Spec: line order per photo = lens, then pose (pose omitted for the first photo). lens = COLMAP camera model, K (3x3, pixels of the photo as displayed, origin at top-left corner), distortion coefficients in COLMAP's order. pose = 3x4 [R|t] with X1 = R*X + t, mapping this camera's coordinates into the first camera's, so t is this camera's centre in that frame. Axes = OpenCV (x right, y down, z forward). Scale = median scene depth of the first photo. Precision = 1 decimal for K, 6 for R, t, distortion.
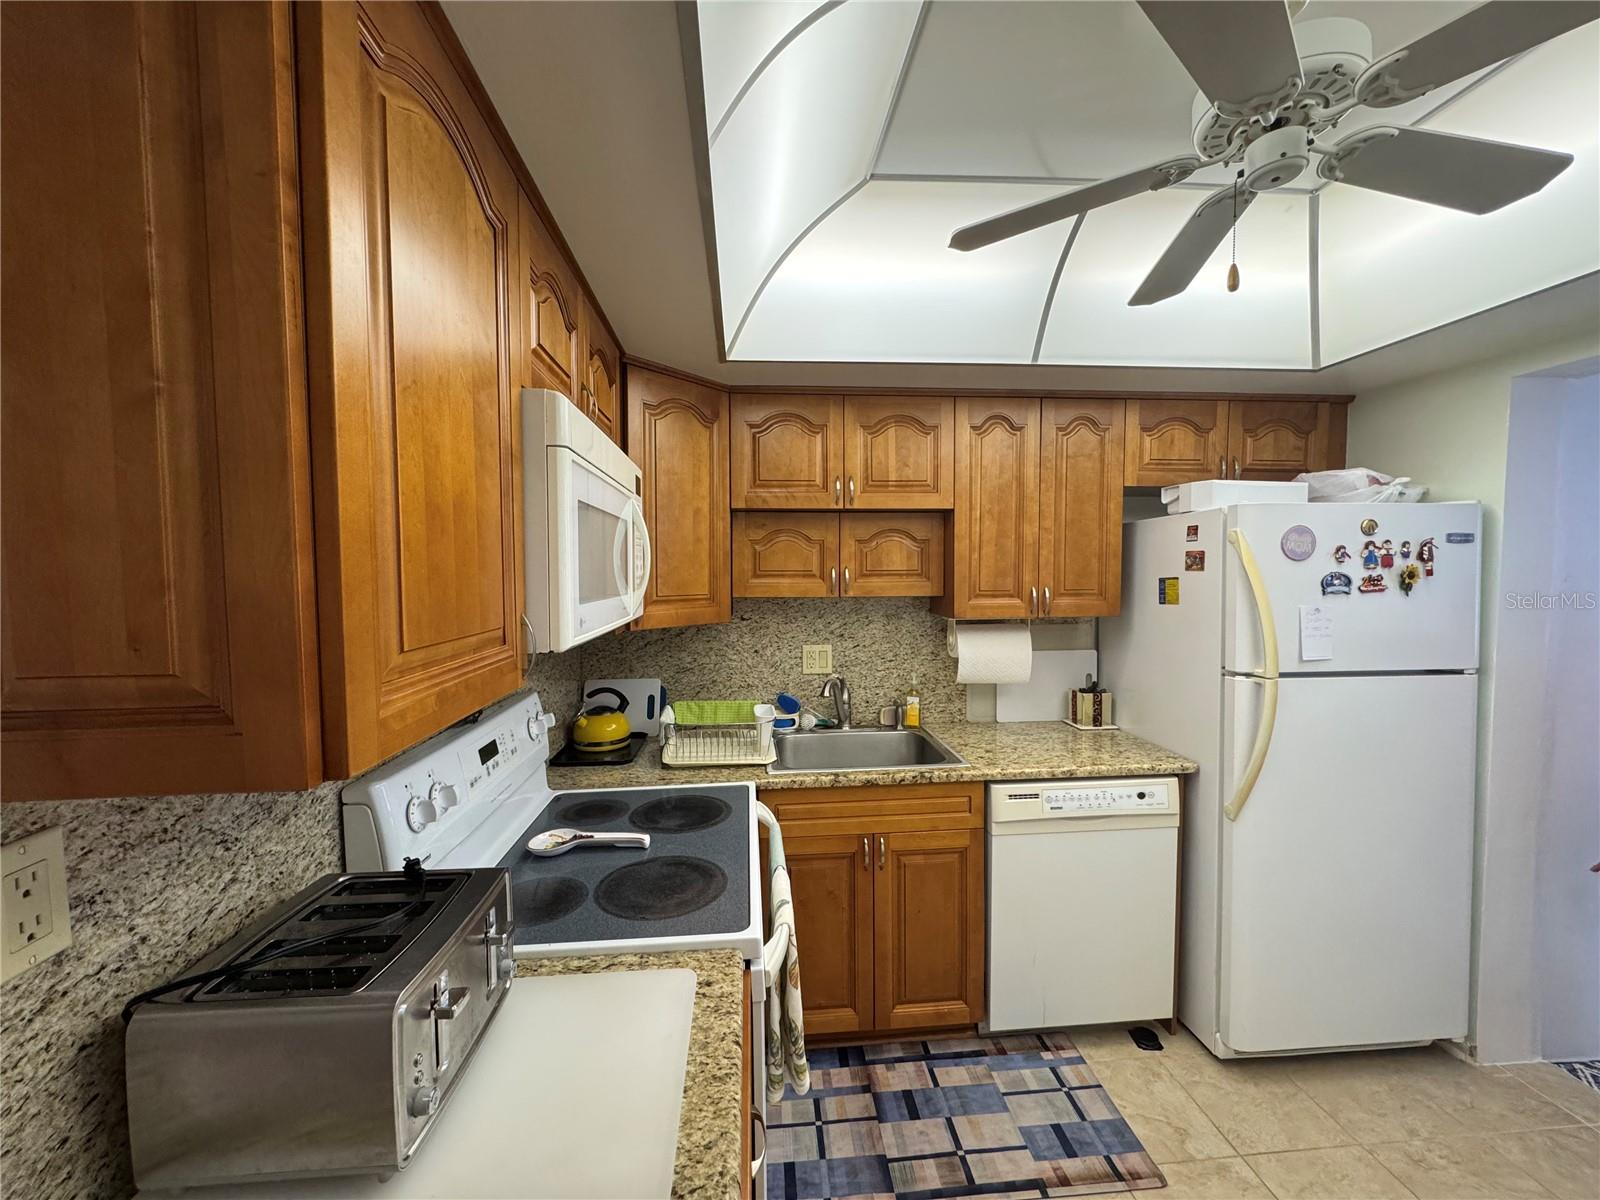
lens RADIAL K [[636.7, 0, 792.5], [0, 636.7, 595.3], [0, 0, 1]] dist [-0.007594, 0.001688]
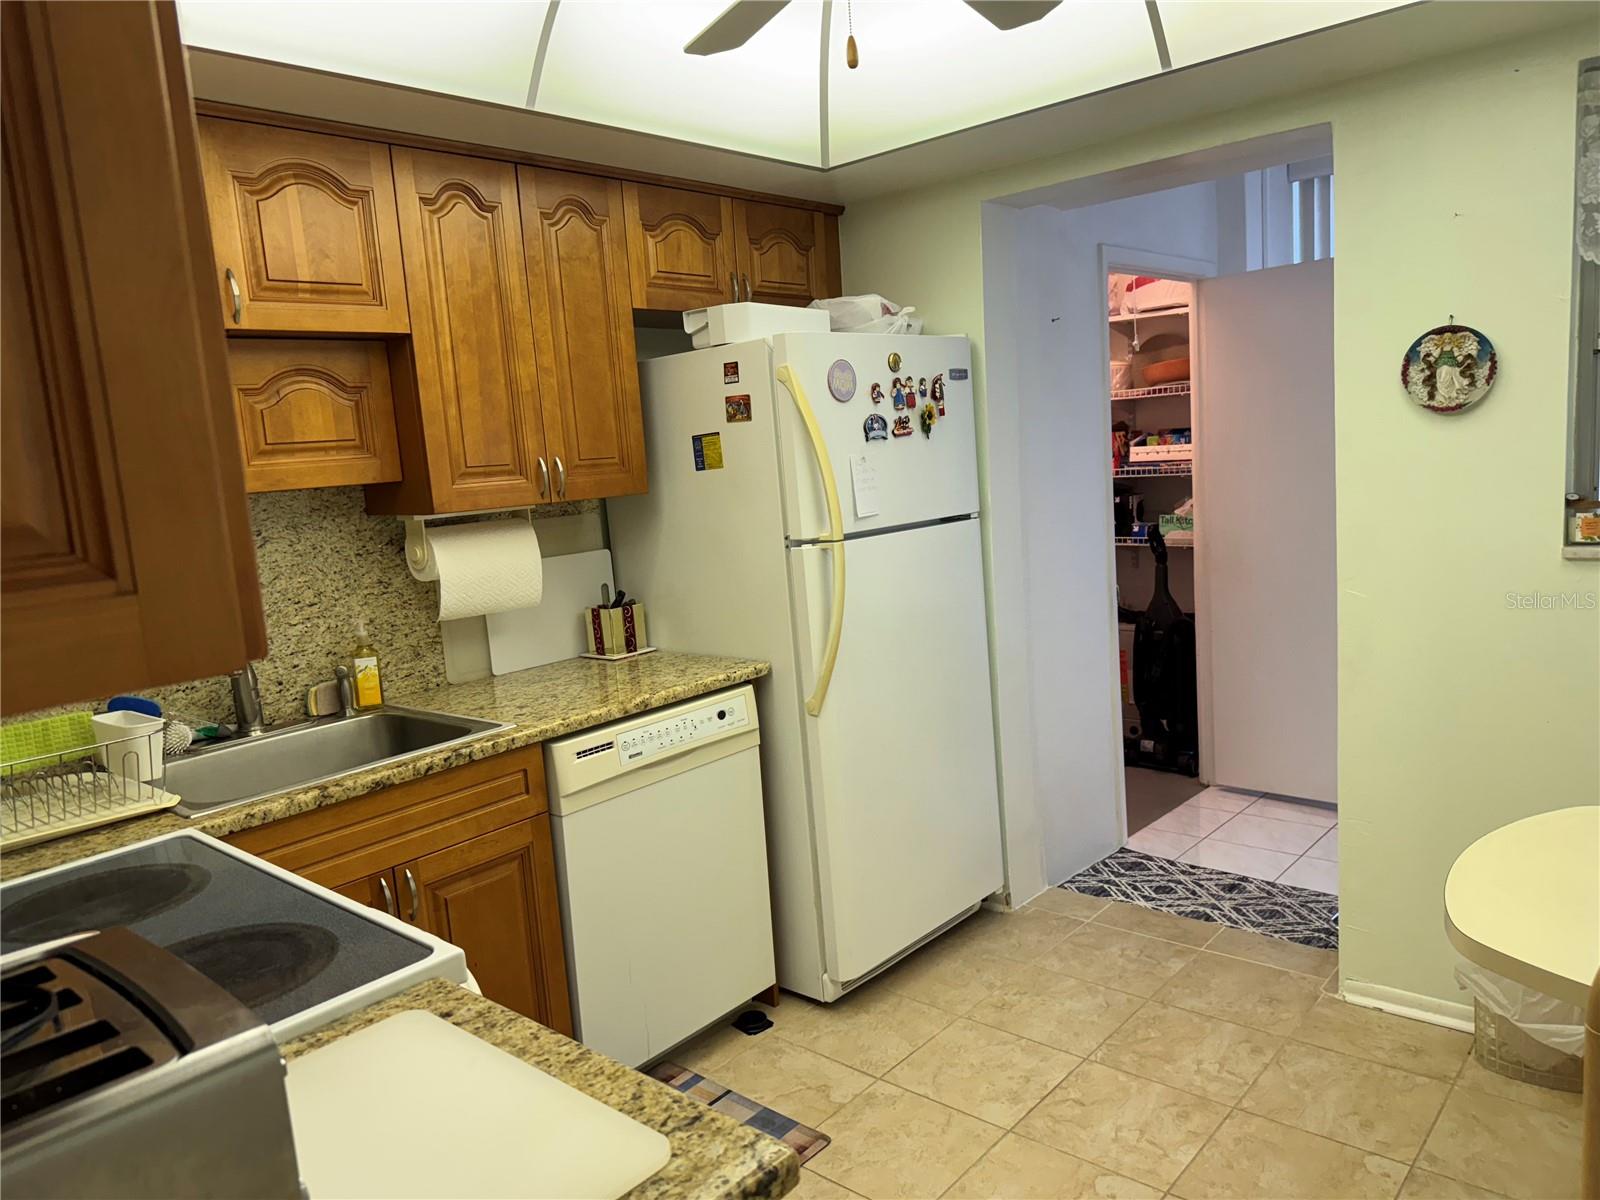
lens RADIAL K [[1134.8, 0, 801.7], [0, 1134.8, 590.3], [0, 0, 1]] dist [0.081398, -0.016870]
pose [[0.718376, -0.134367, 0.682555, -0.302596], [0.092632, 0.990908, 0.097576, 0.039677], [-0.689460, -0.006869, 0.724292, -0.066265]]
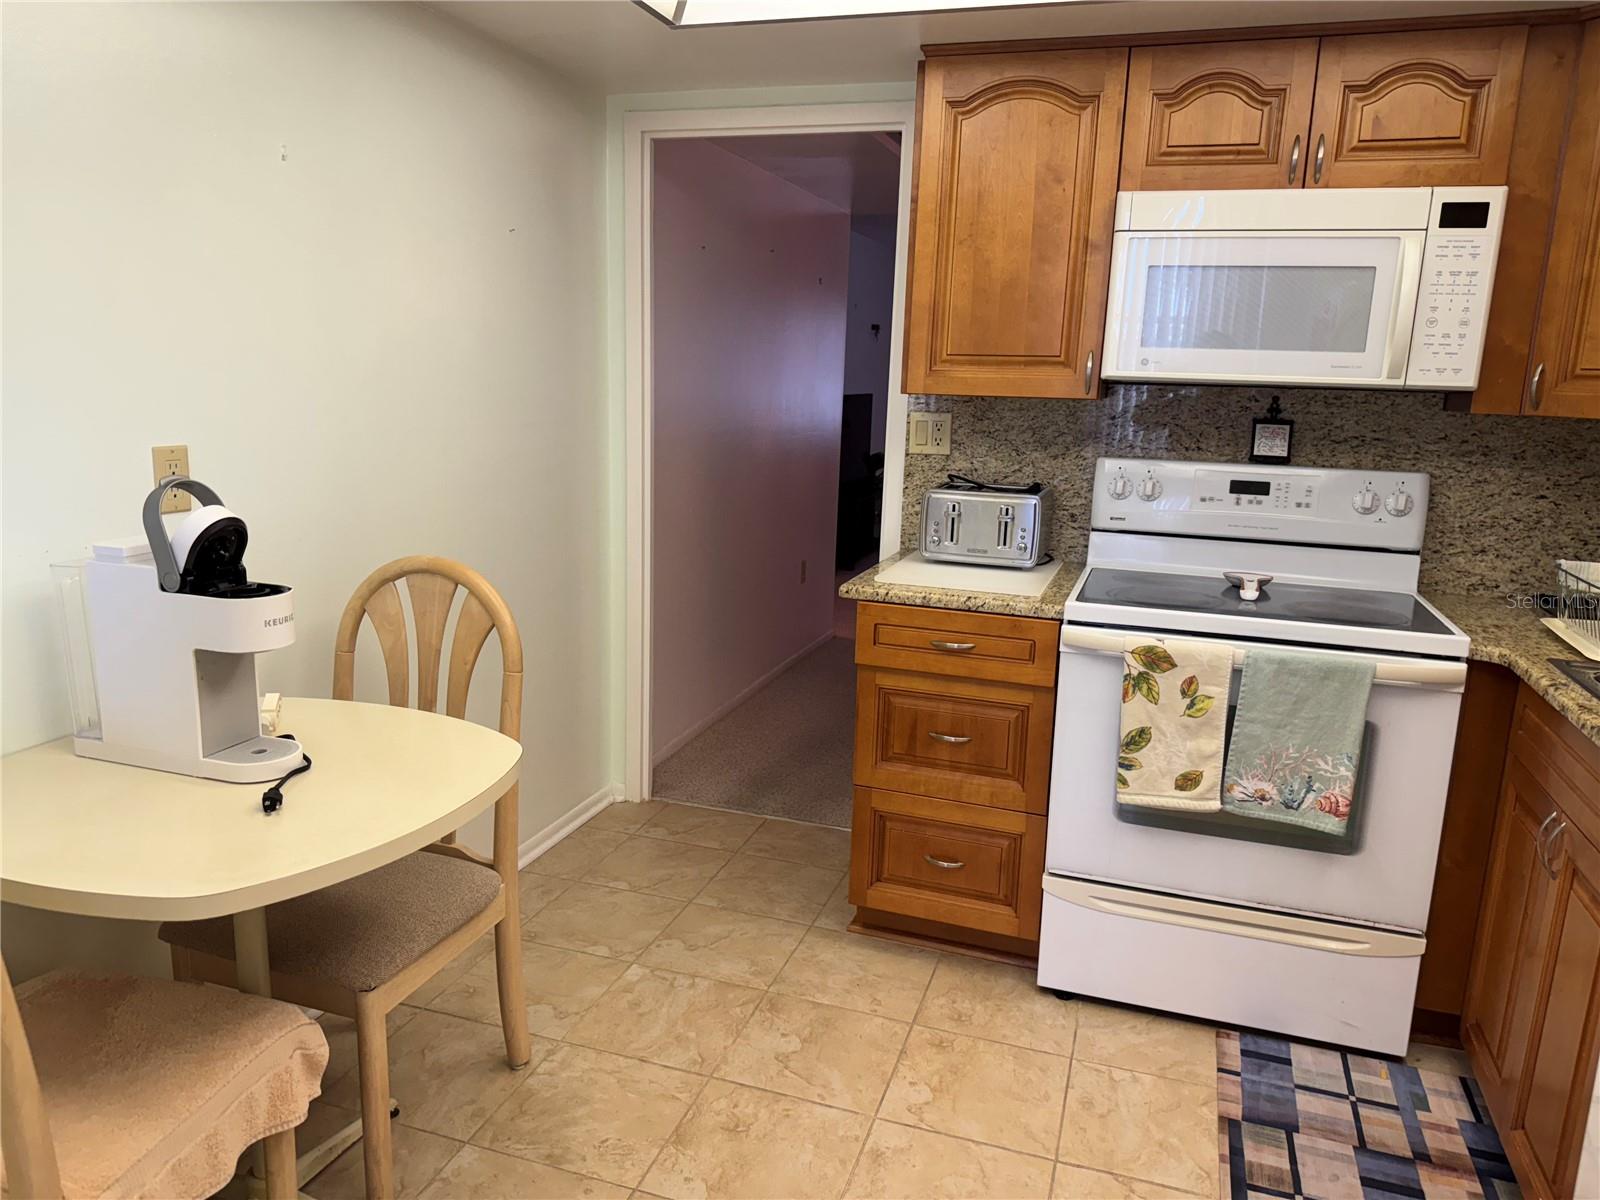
lens RADIAL K [[1134.8, 0, 805.7], [0, 1134.8, 610.9], [0, 0, 1]] dist [0.081398, -0.016870]
pose [[-0.389389, 0.192528, -0.900727, 1.217120], [-0.064651, 0.969785, 0.235238, 0.016621], [0.918801, 0.149832, -0.365177, 0.731119]]
